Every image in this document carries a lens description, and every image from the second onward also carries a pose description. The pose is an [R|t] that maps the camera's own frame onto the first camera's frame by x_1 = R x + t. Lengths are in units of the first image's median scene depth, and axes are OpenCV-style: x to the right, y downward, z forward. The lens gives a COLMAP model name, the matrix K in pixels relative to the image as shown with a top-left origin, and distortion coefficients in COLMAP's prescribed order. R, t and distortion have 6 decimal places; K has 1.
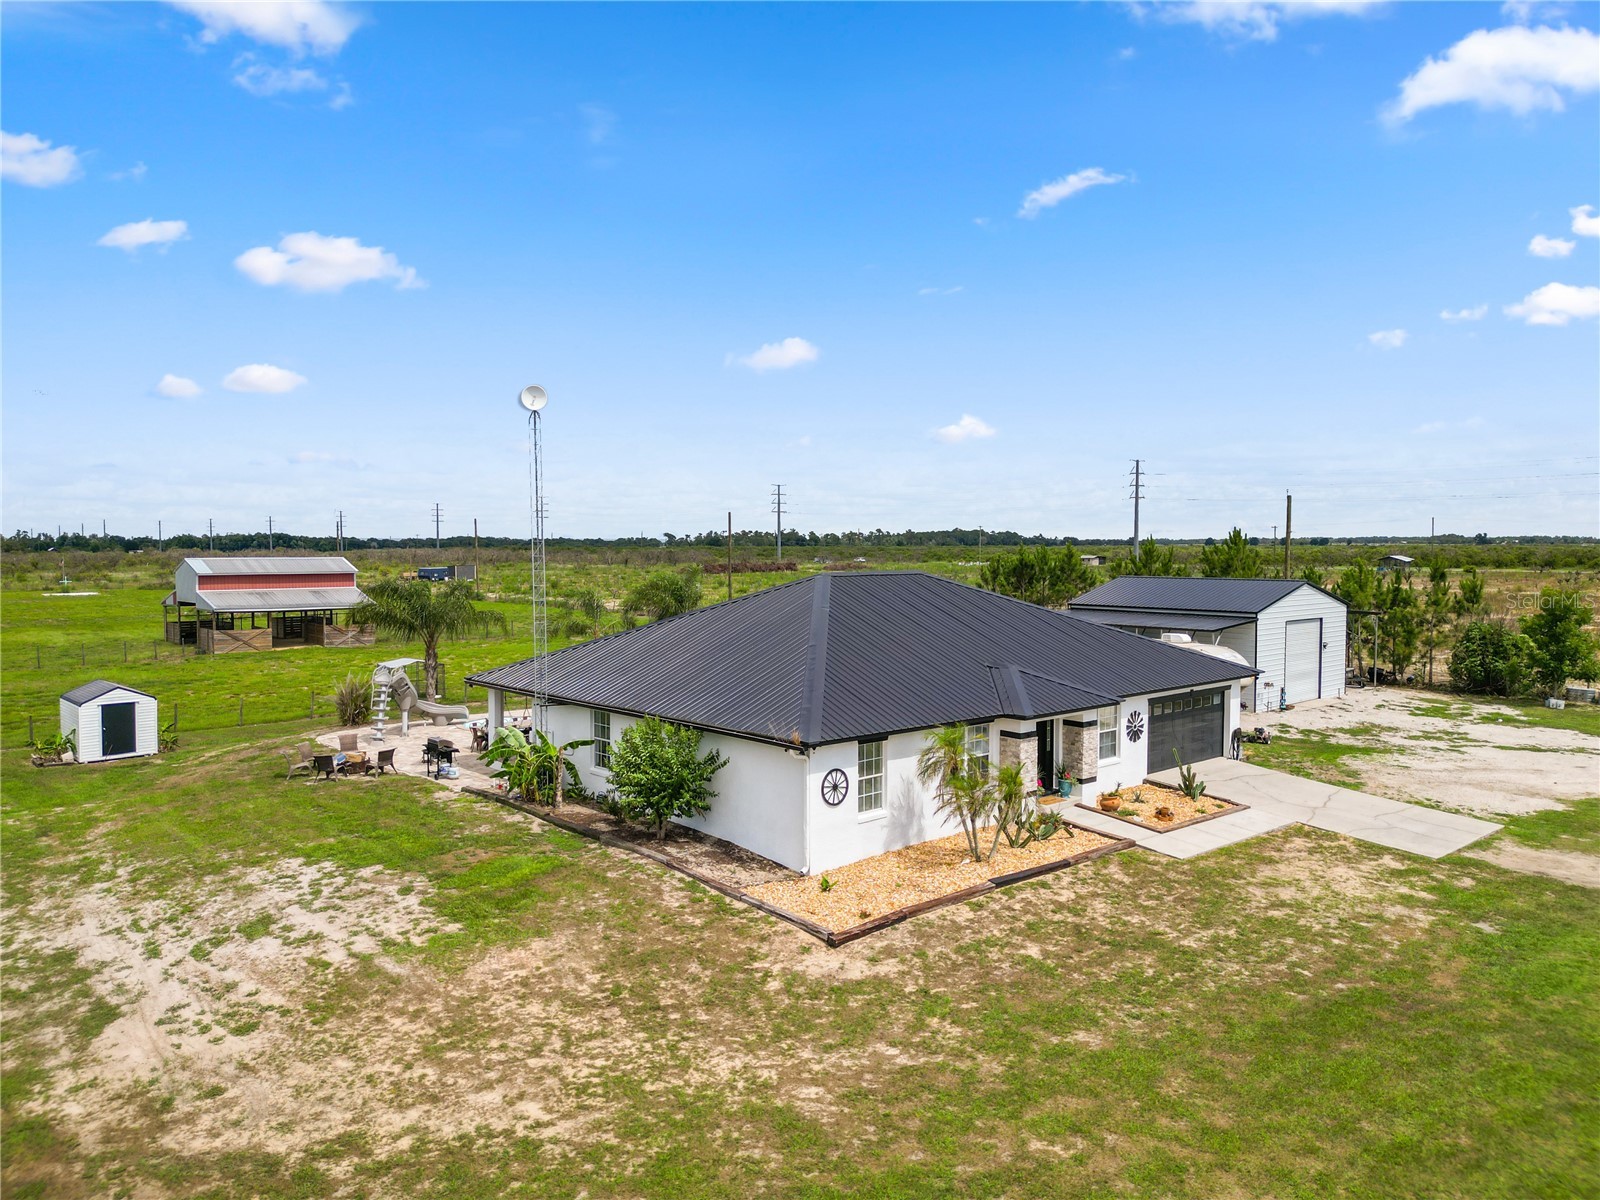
lens RADIAL K [[1120.4, 0, 803.4], [0, 1120.4, 602.7], [0, 0, 1]] dist [0.073362, -0.074643]
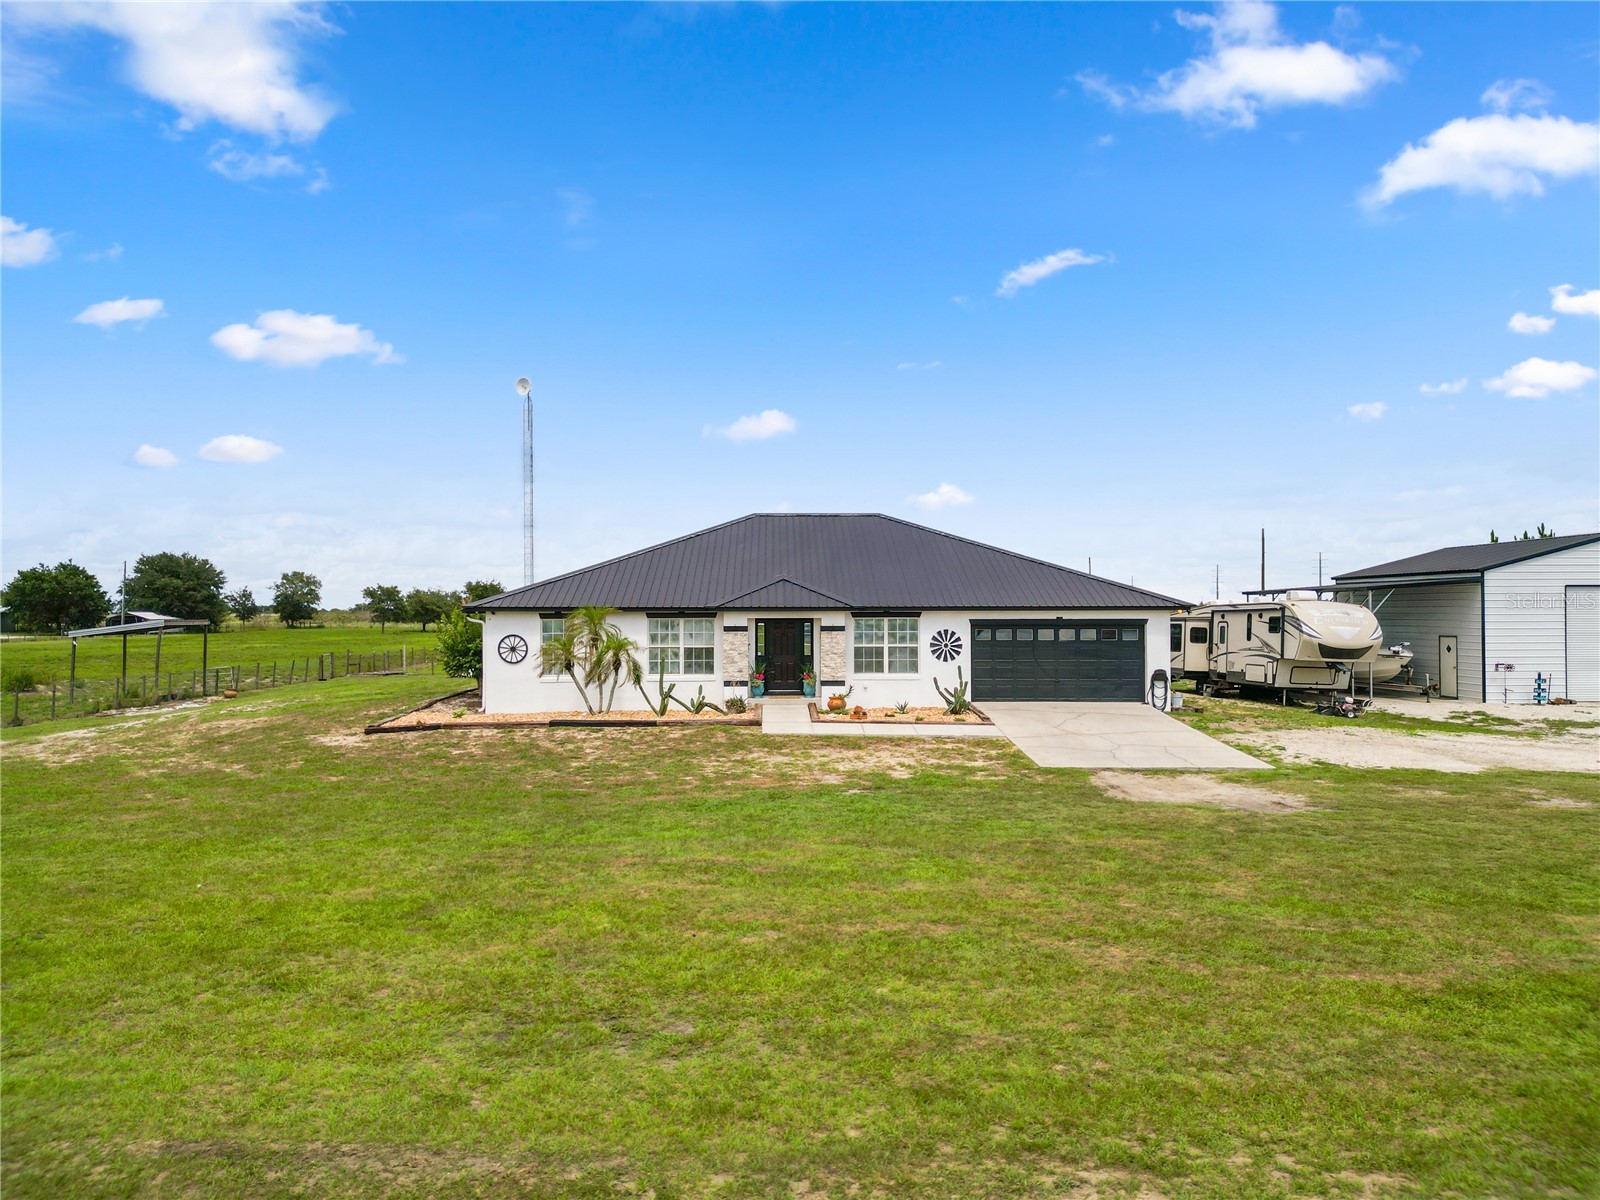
lens RADIAL K [[1120.4, 0, 797.7], [0, 1120.4, 603.8], [0, 0, 1]] dist [0.073362, -0.074643]
pose [[0.760490, -0.009992, -0.649273, 1.069618], [-0.030727, 0.998208, -0.051352, 0.165429], [0.648622, 0.059002, 0.758820, 0.242276]]
